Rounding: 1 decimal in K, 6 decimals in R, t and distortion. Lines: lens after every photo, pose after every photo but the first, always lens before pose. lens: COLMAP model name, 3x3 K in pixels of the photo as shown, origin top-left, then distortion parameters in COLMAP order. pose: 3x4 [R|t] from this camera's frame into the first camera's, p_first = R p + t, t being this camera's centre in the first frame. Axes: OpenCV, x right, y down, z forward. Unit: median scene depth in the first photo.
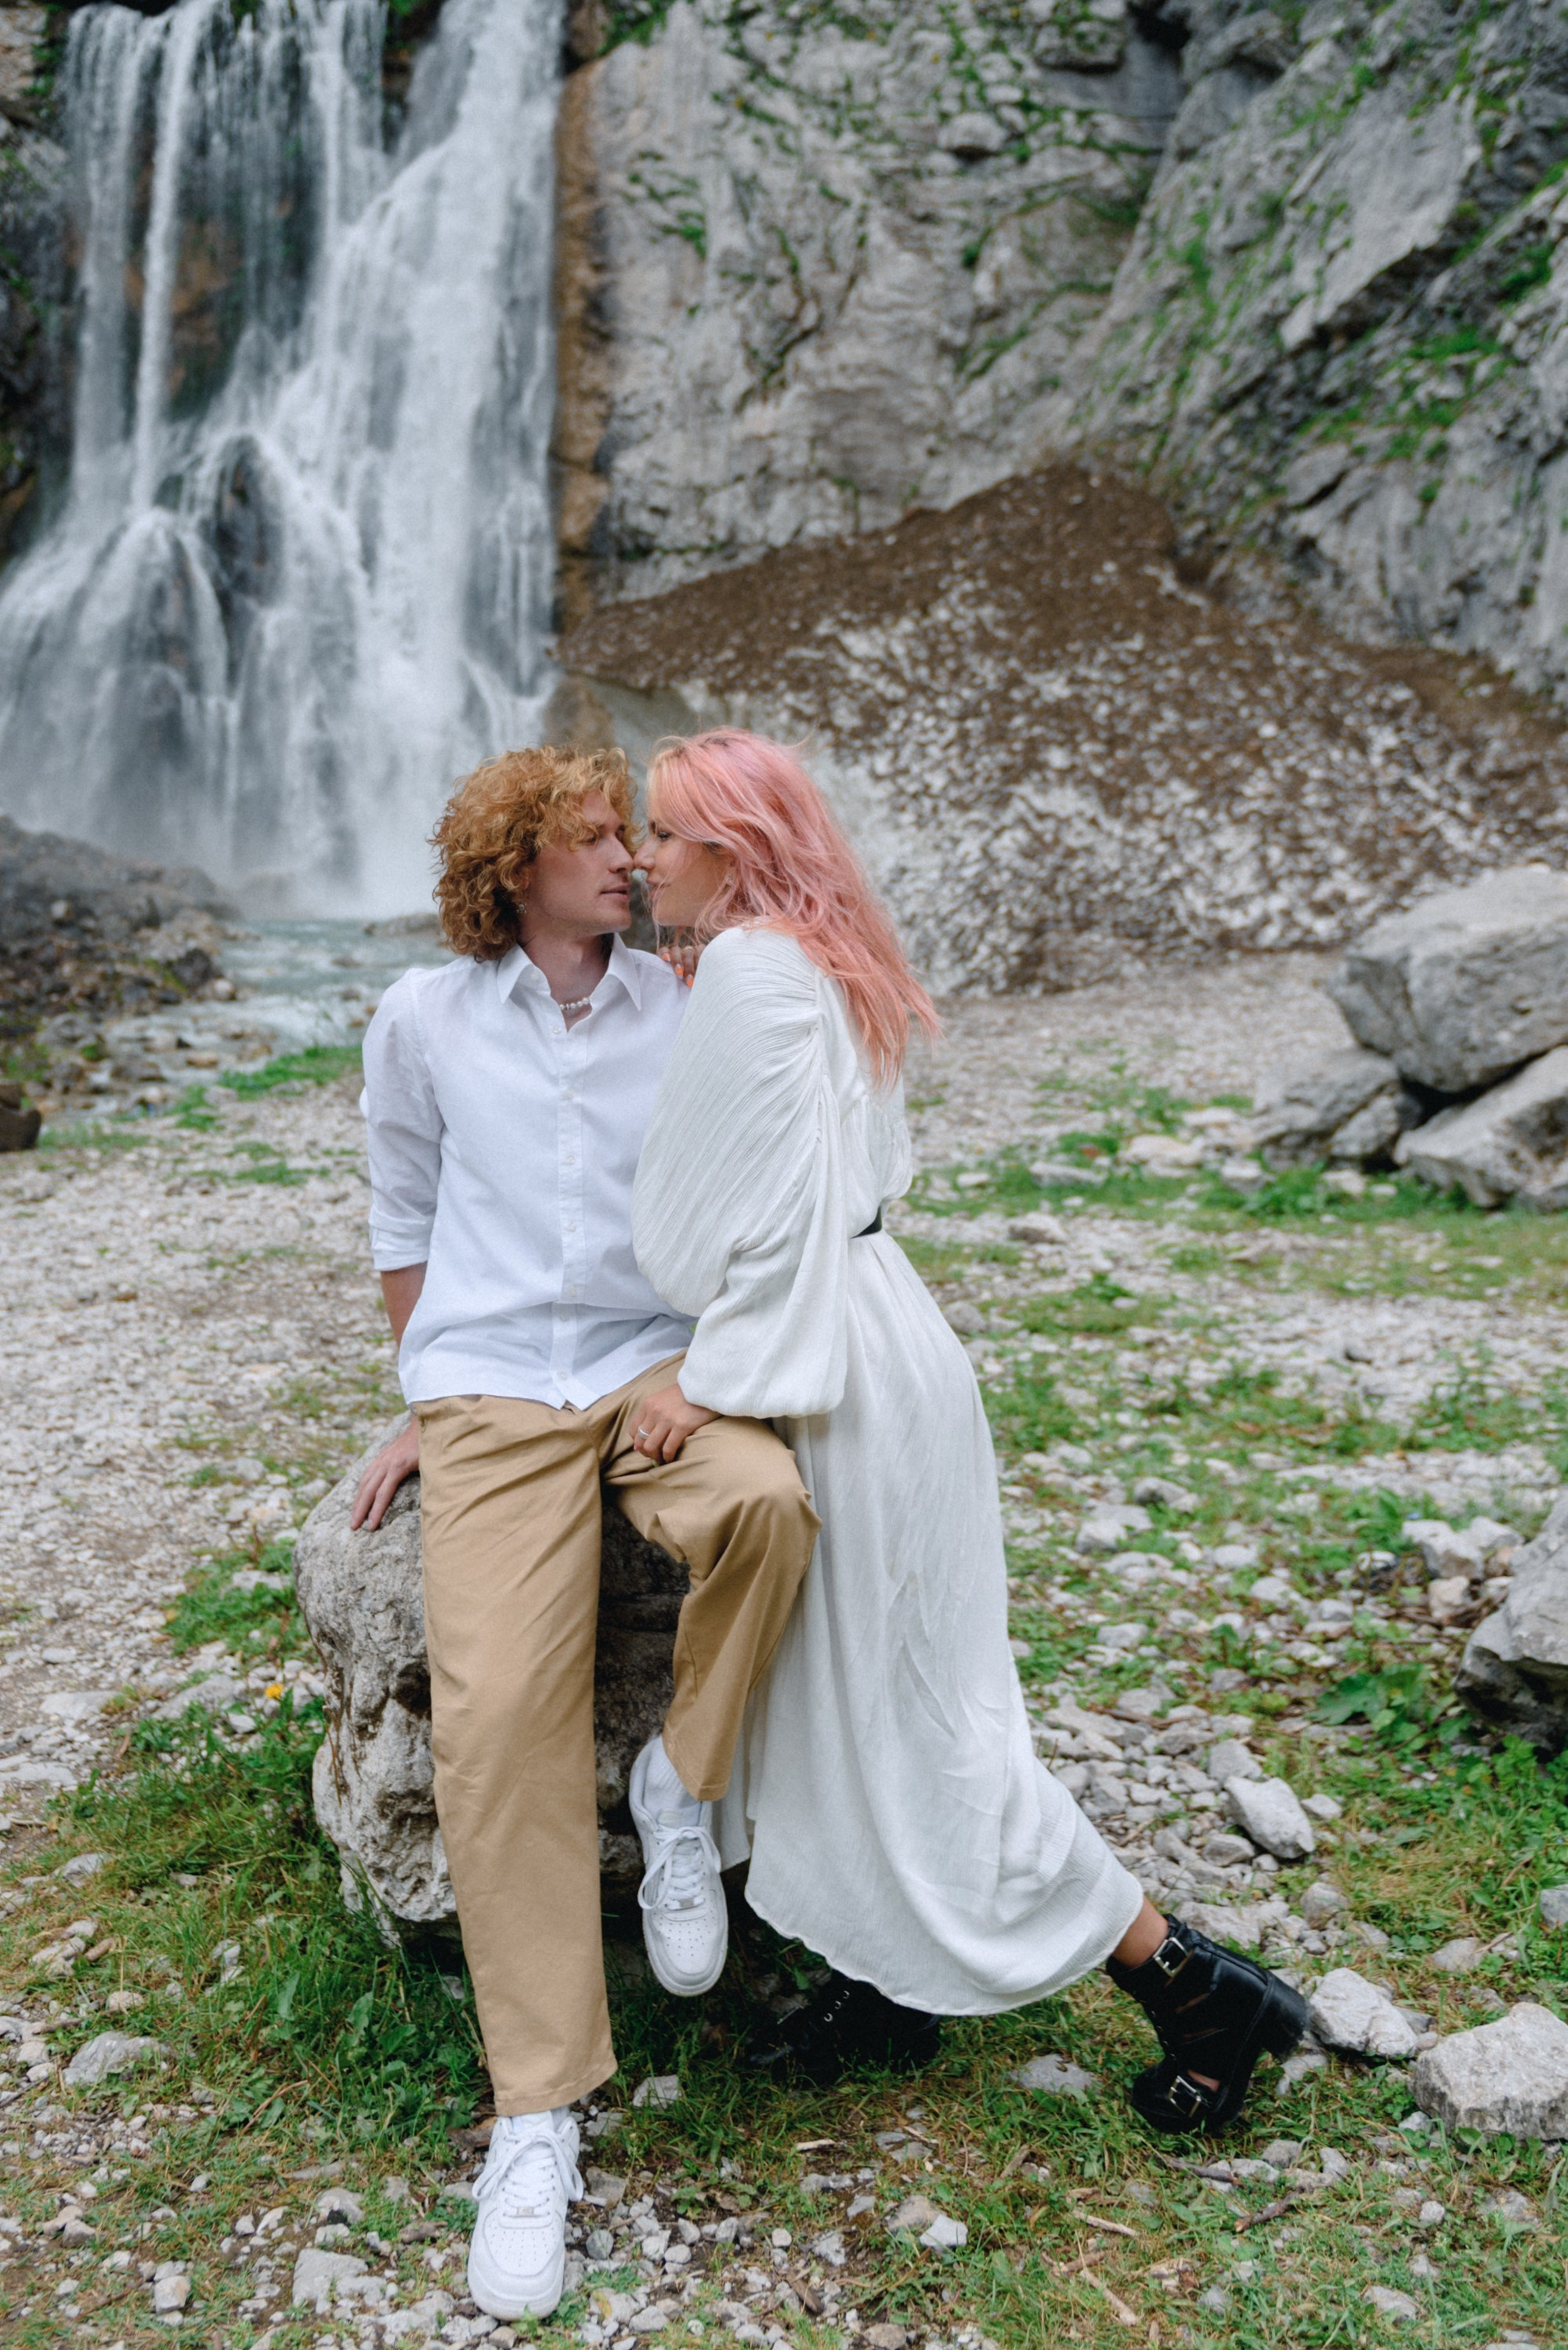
lens RADIAL K [[2078.7, 0, 675.4], [0, 2078.7, 1002.5], [0, 0, 1]] dist [0.018683, -0.023361]
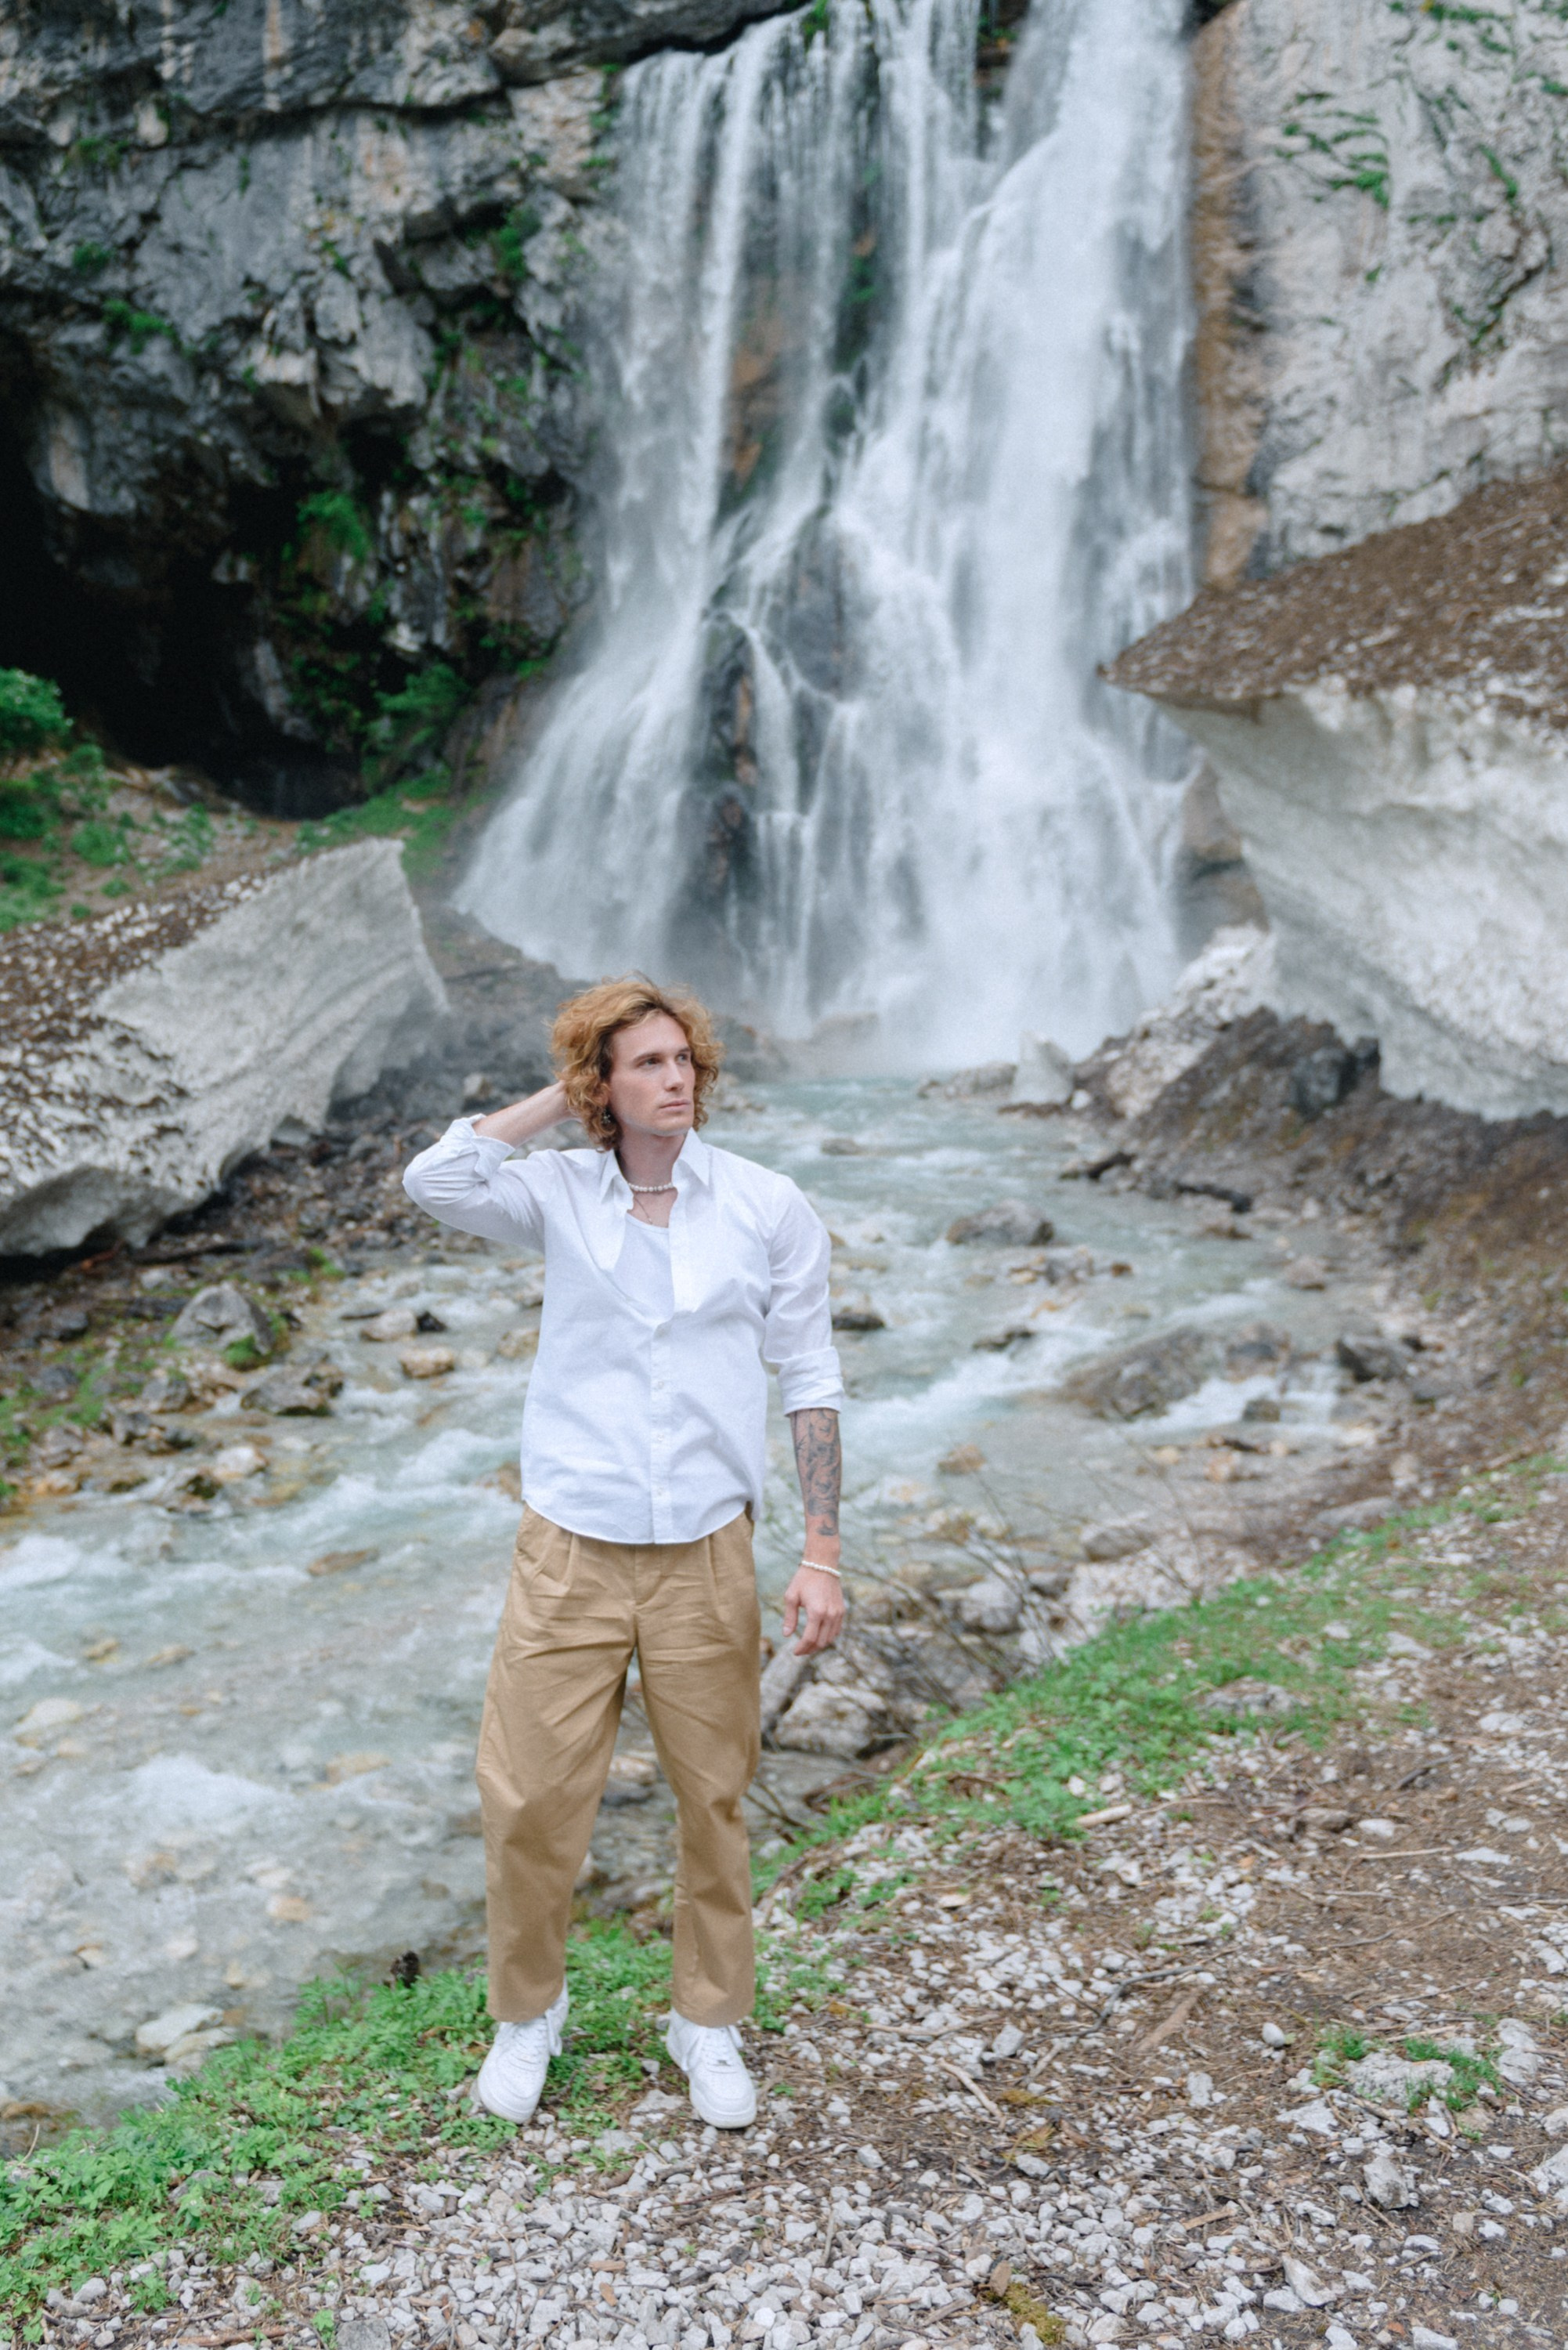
lens RADIAL K [[2078.7, 0, 627.2], [0, 2078.7, 1066.3], [0, 0, 1]] dist [0.018683, -0.023361]
pose [[0.934710, -0.033681, -0.353812, 0.013871], [0.022141, 0.999084, -0.036616, -0.012471], [0.354721, 0.026391, 0.934599, 0.176303]]
